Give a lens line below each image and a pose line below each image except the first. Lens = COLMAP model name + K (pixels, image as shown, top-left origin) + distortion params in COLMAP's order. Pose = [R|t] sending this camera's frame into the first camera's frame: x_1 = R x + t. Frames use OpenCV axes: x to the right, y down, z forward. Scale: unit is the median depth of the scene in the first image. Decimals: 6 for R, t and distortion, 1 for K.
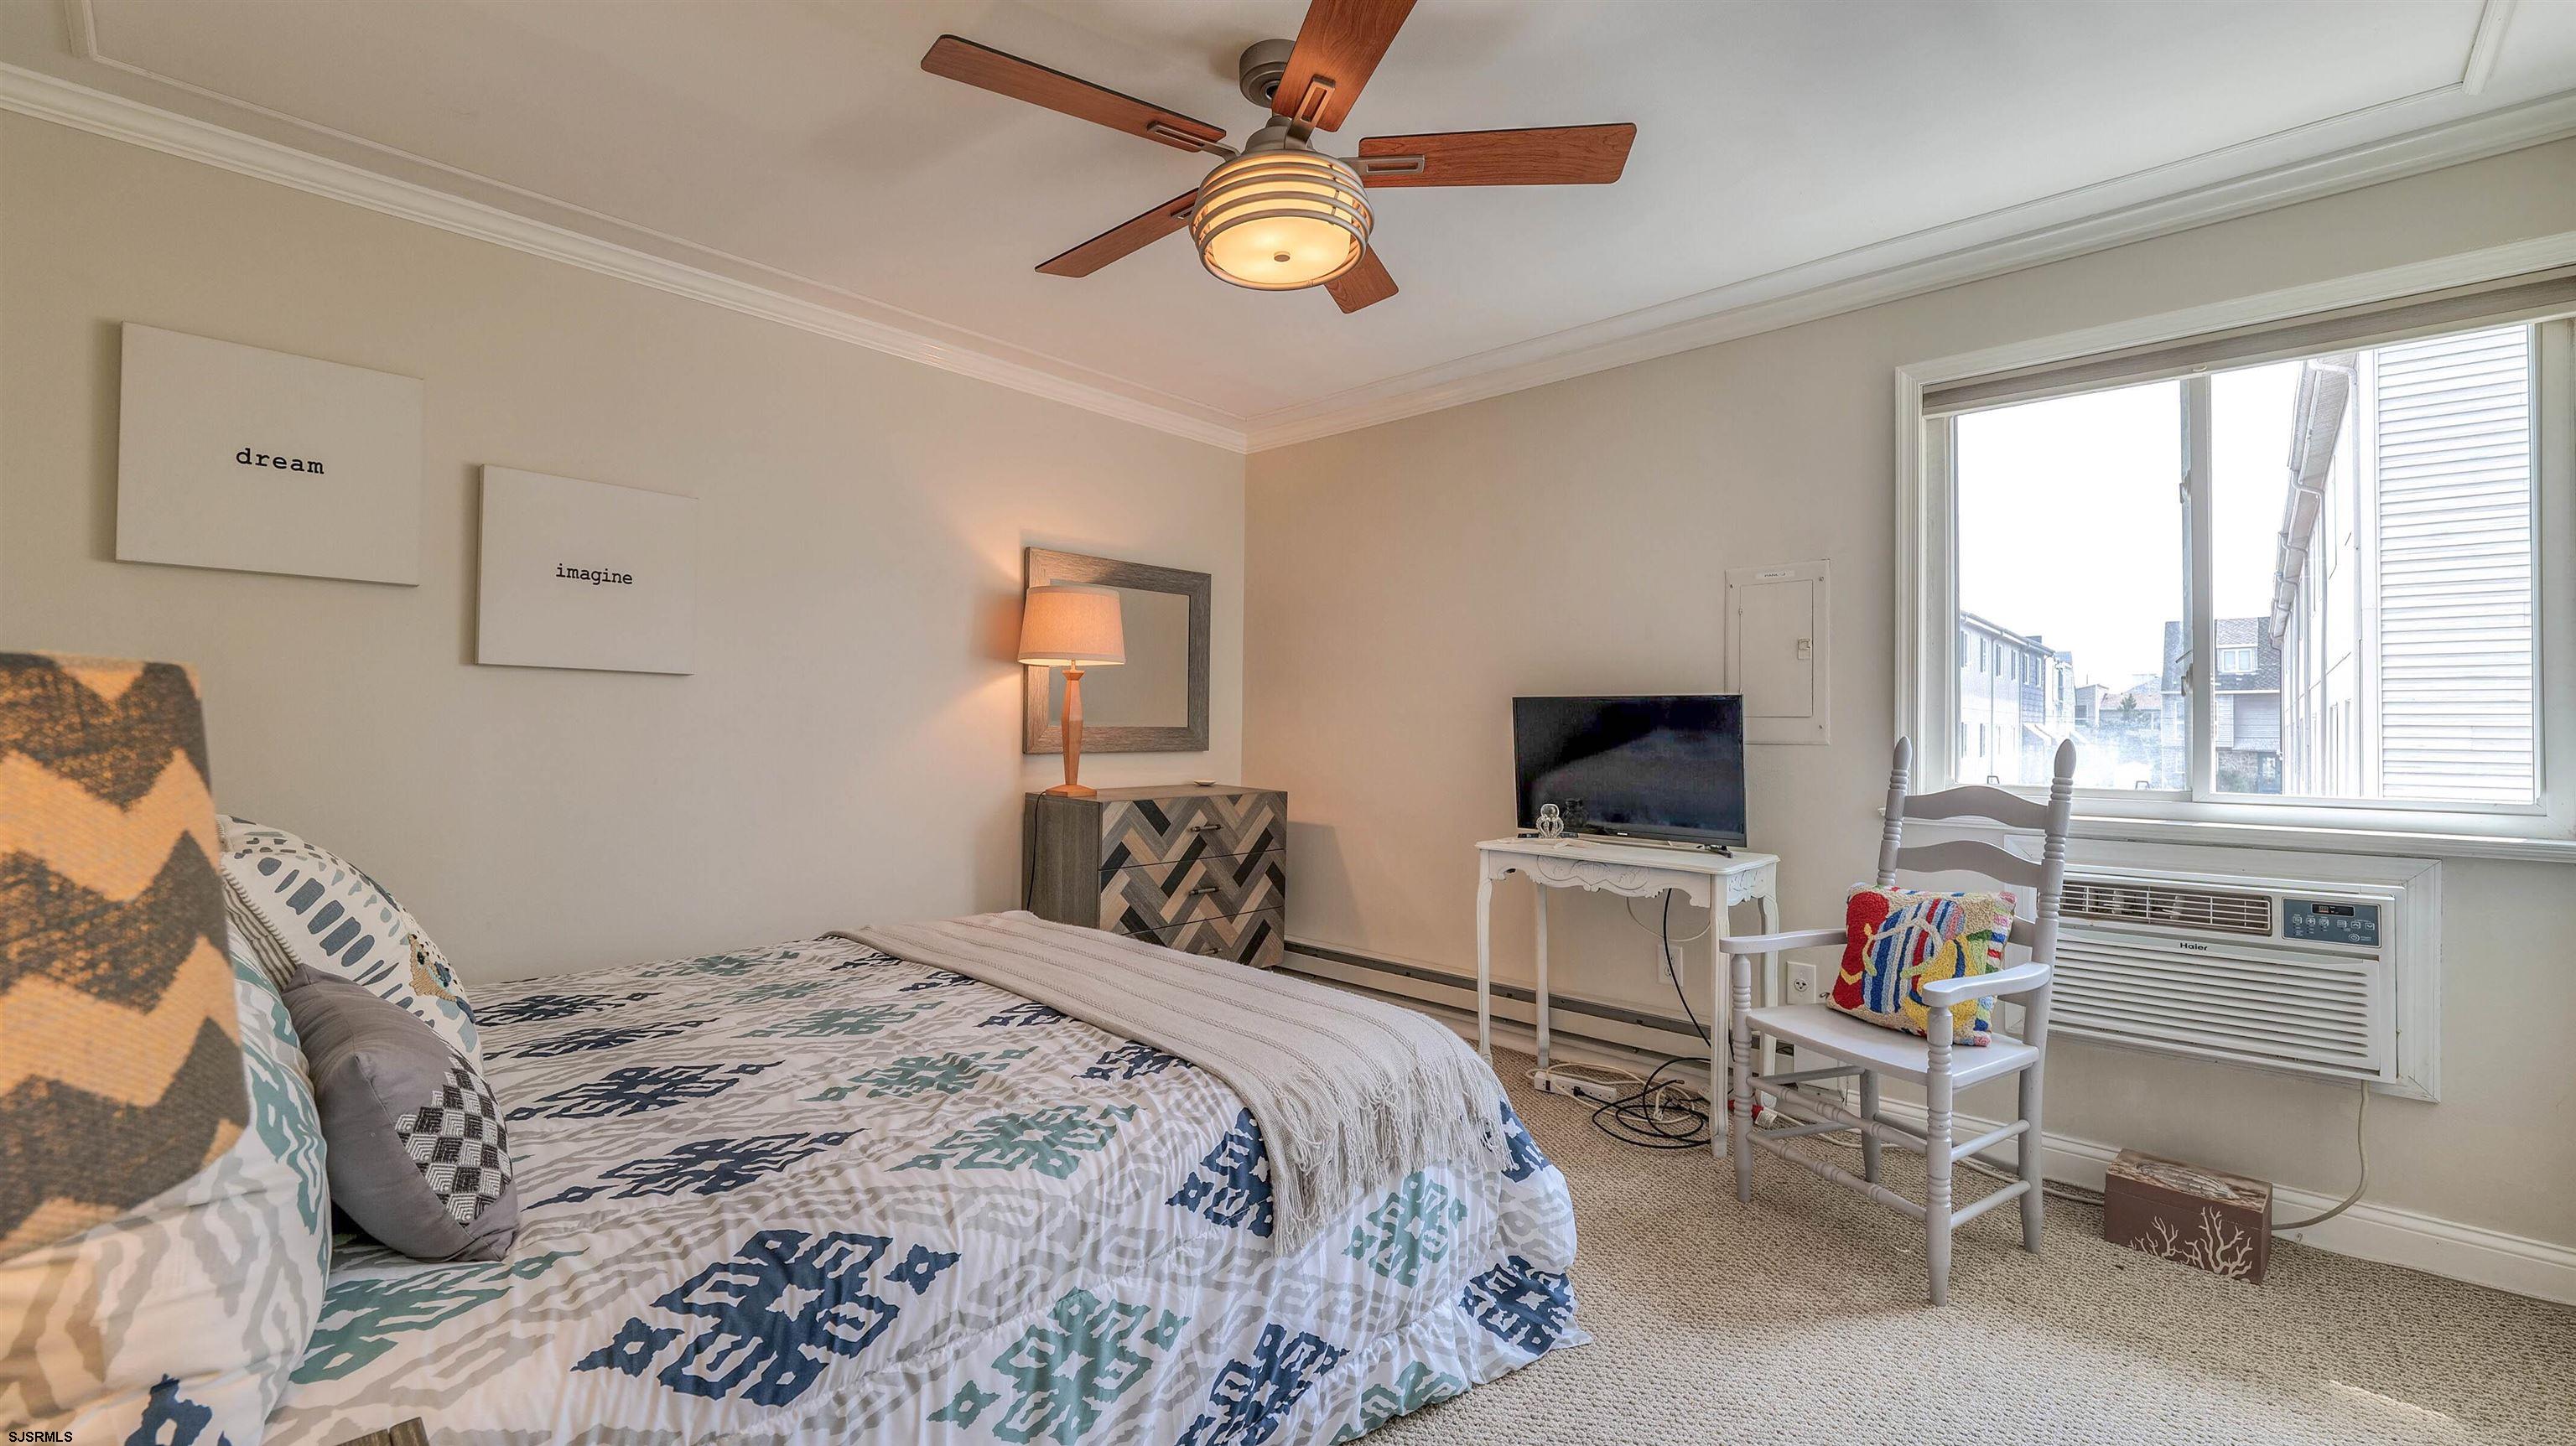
lens RADIAL K [[1045.6, 0, 1275.3], [0, 1045.6, 718.3], [0, 0, 1]] dist [-0.013713, 0.000367]
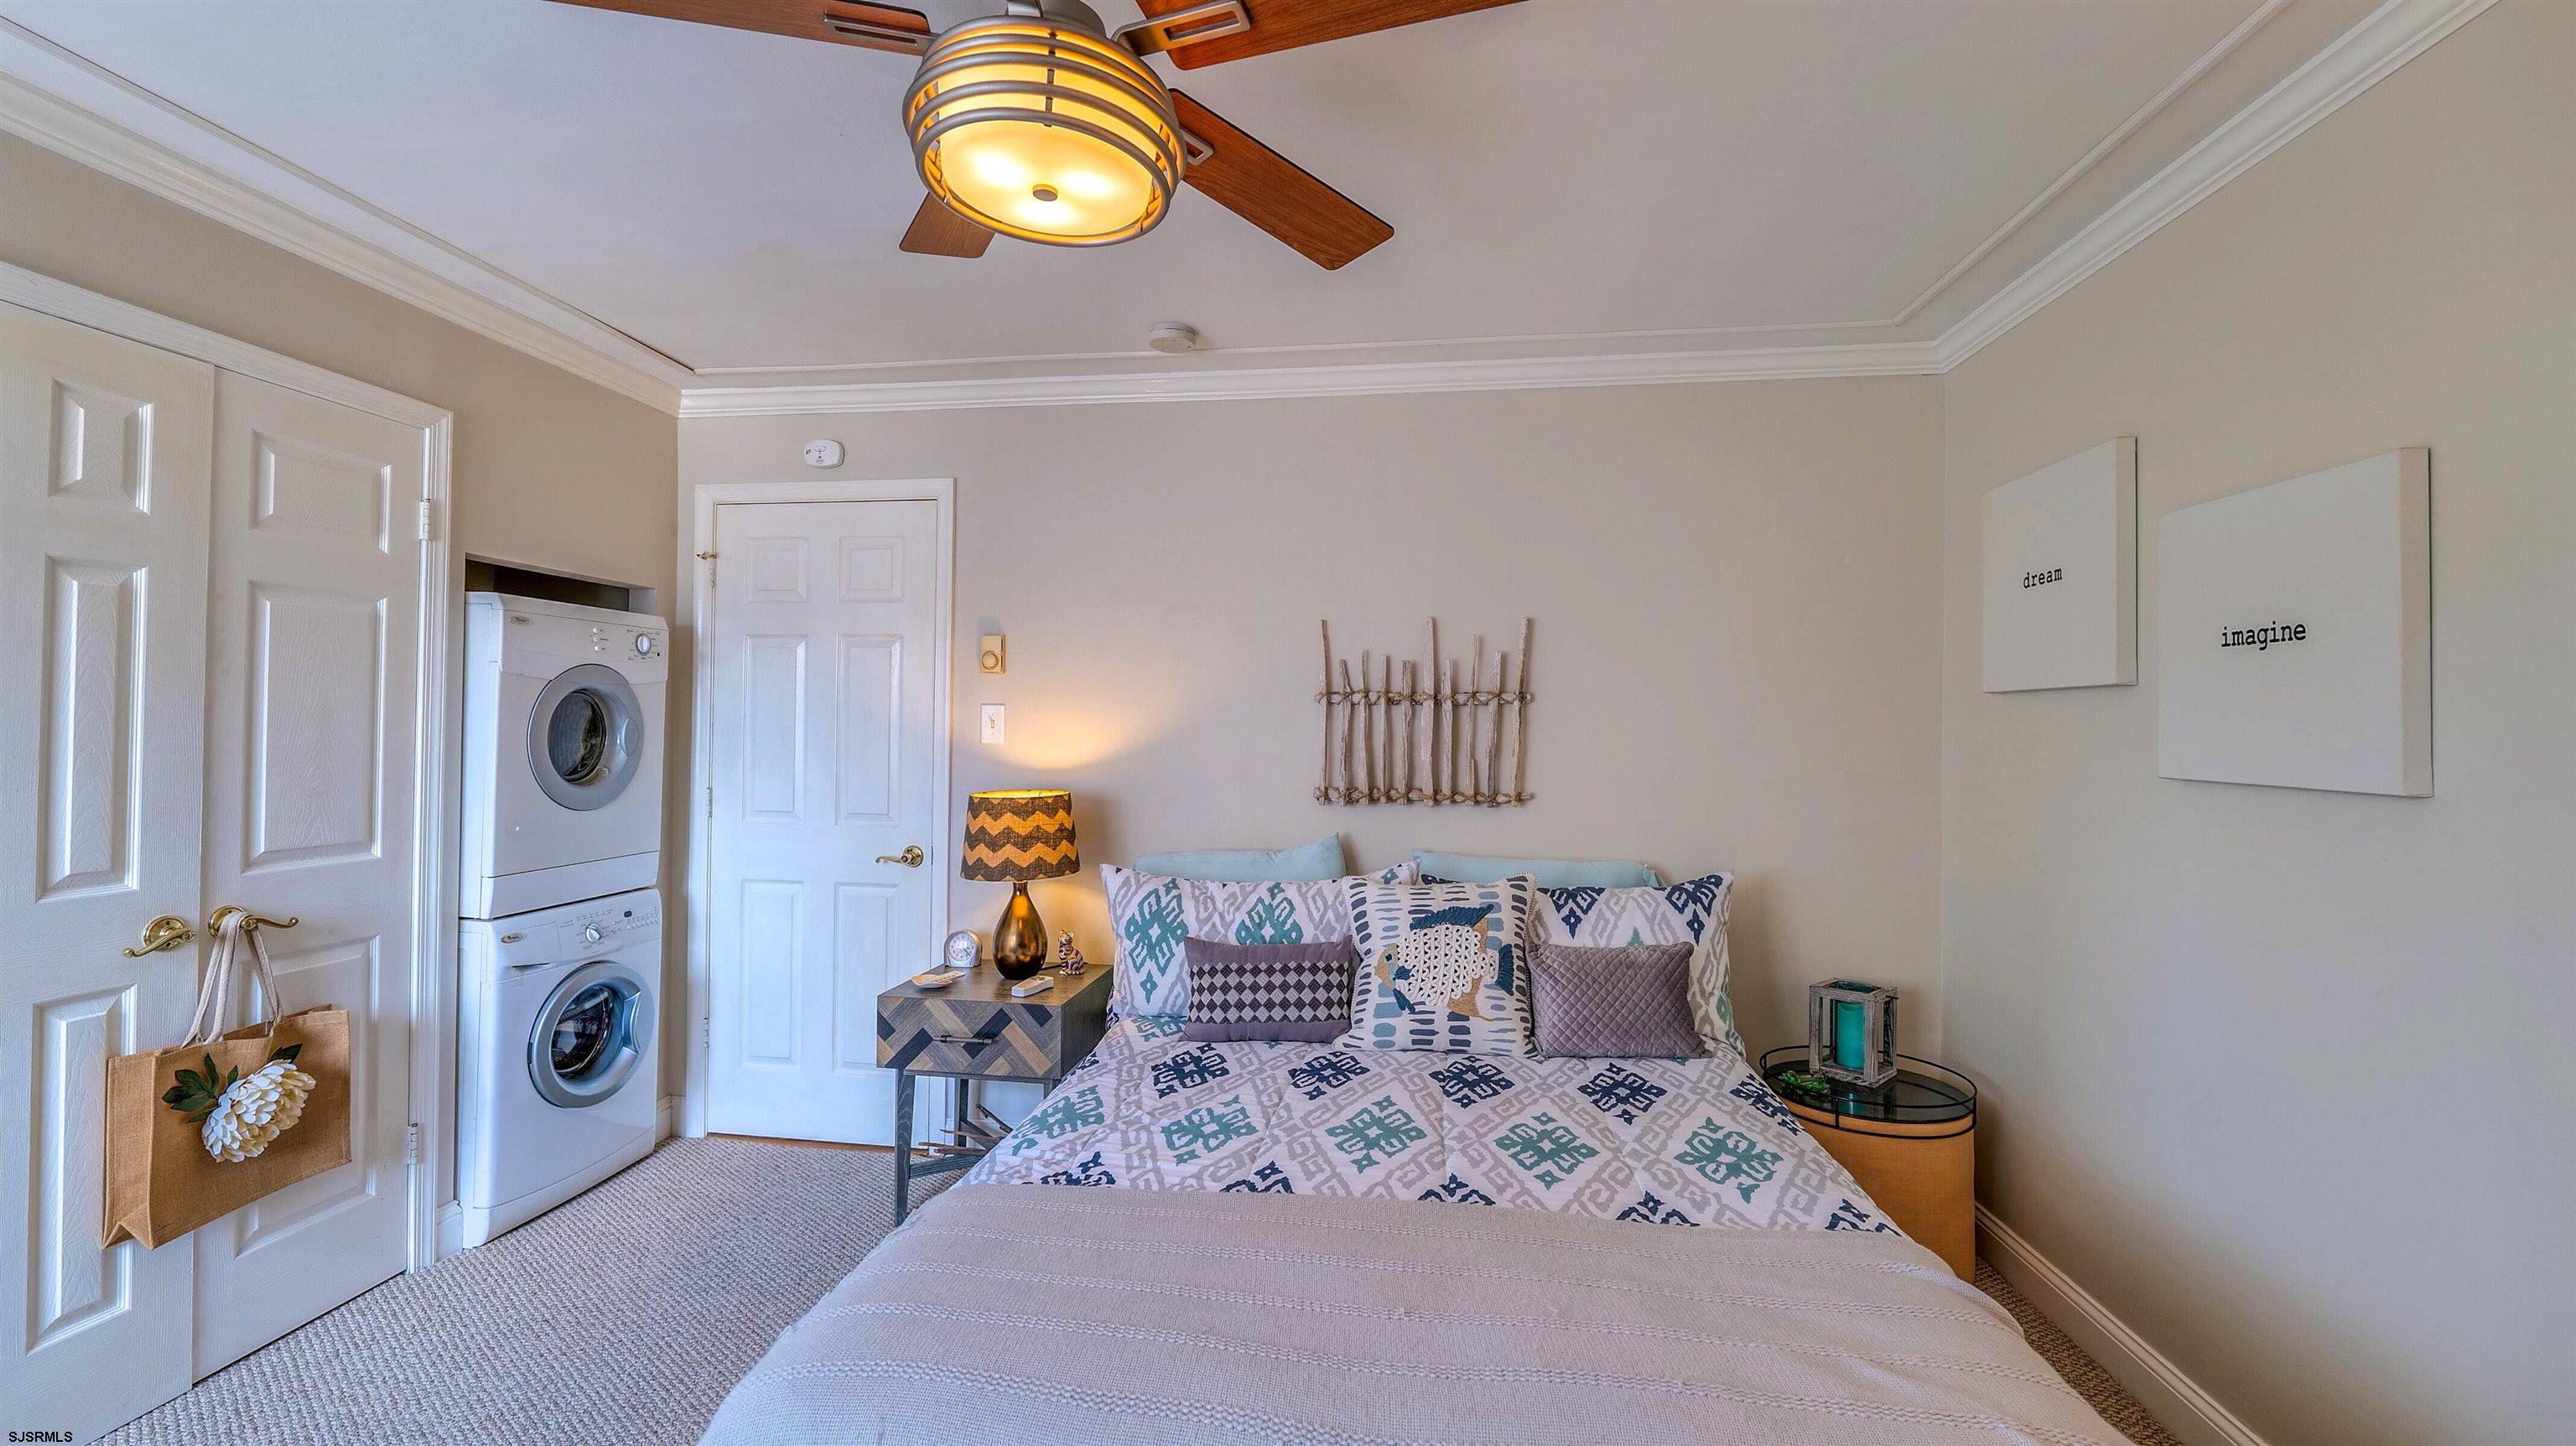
lens RADIAL K [[1045.6, 0, 1275.3], [0, 1045.6, 718.3], [0, 0, 1]] dist [-0.013713, 0.000367]
pose [[-0.811486, -0.024207, -0.583870, 0.327514], [-0.011237, 0.999603, -0.025826, -0.110673], [0.584264, -0.014397, -0.811436, 1.979552]]
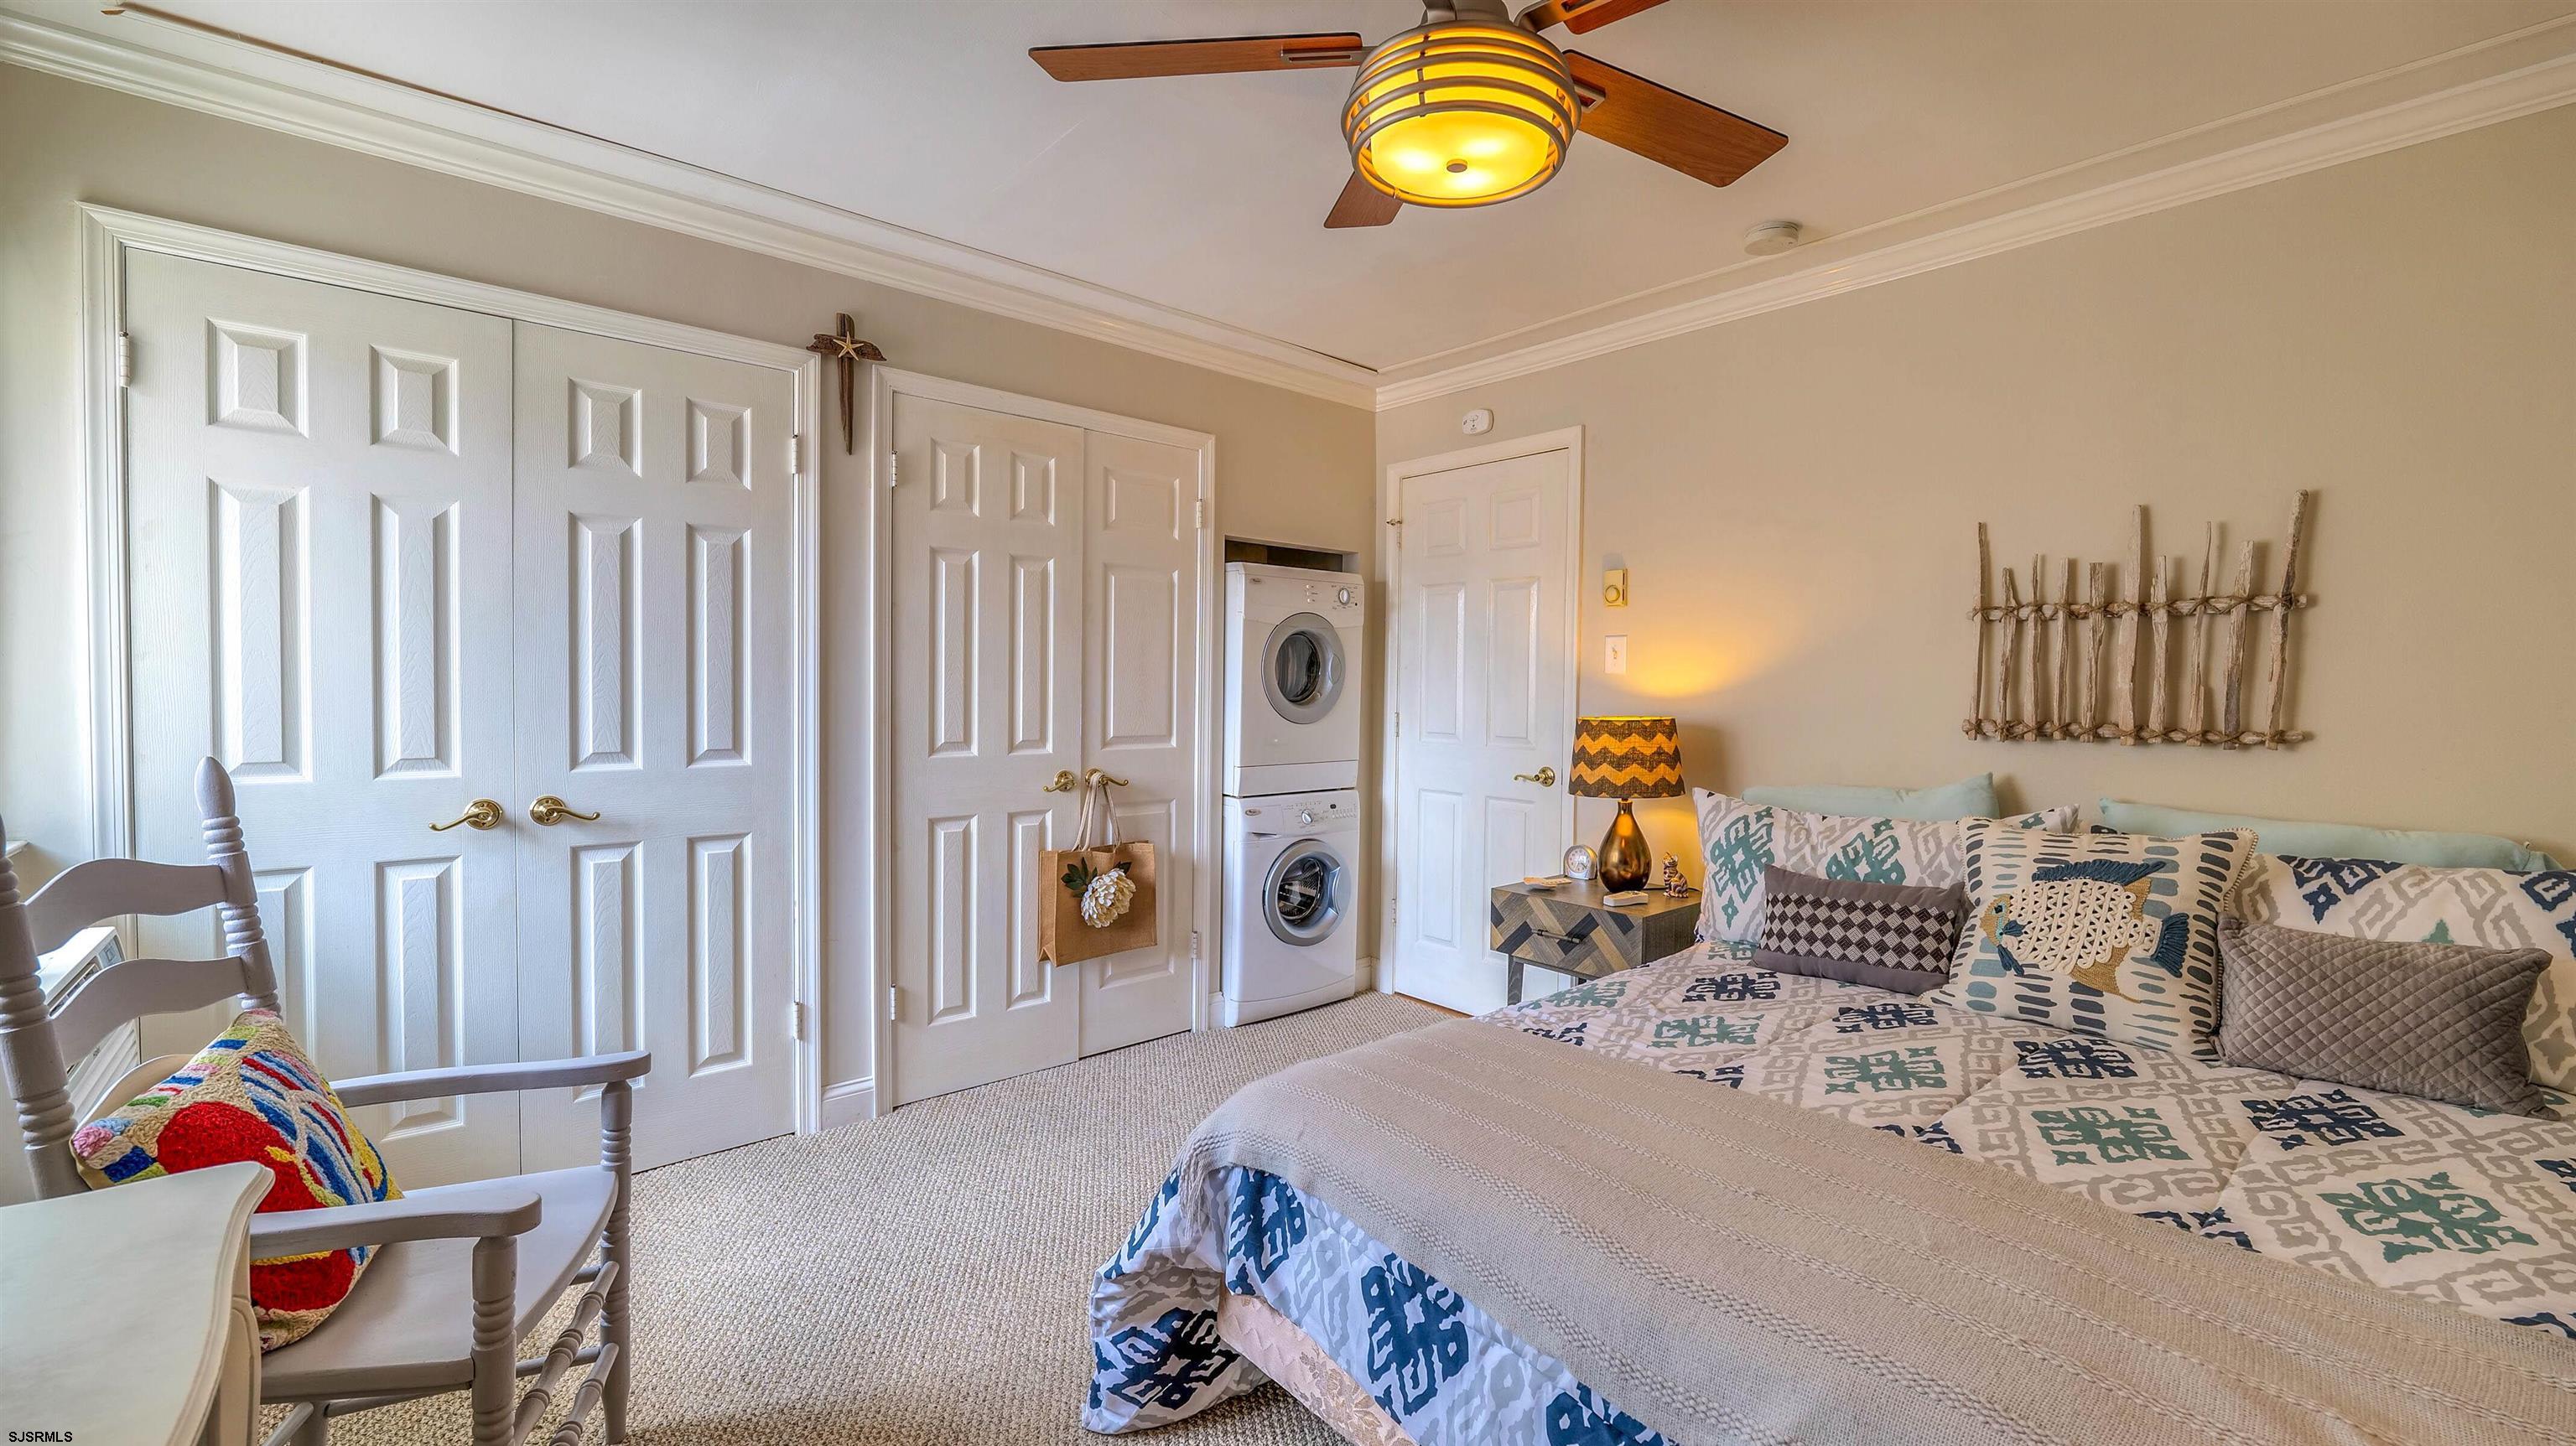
lens RADIAL K [[1045.6, 0, 1275.3], [0, 1045.6, 718.3], [0, 0, 1]] dist [-0.013713, 0.000367]
pose [[-0.994577, -0.024391, 0.101106, 0.065041], [-0.022298, 0.999514, 0.021788, -0.048410], [-0.101589, 0.019415, -0.994637, 2.201770]]
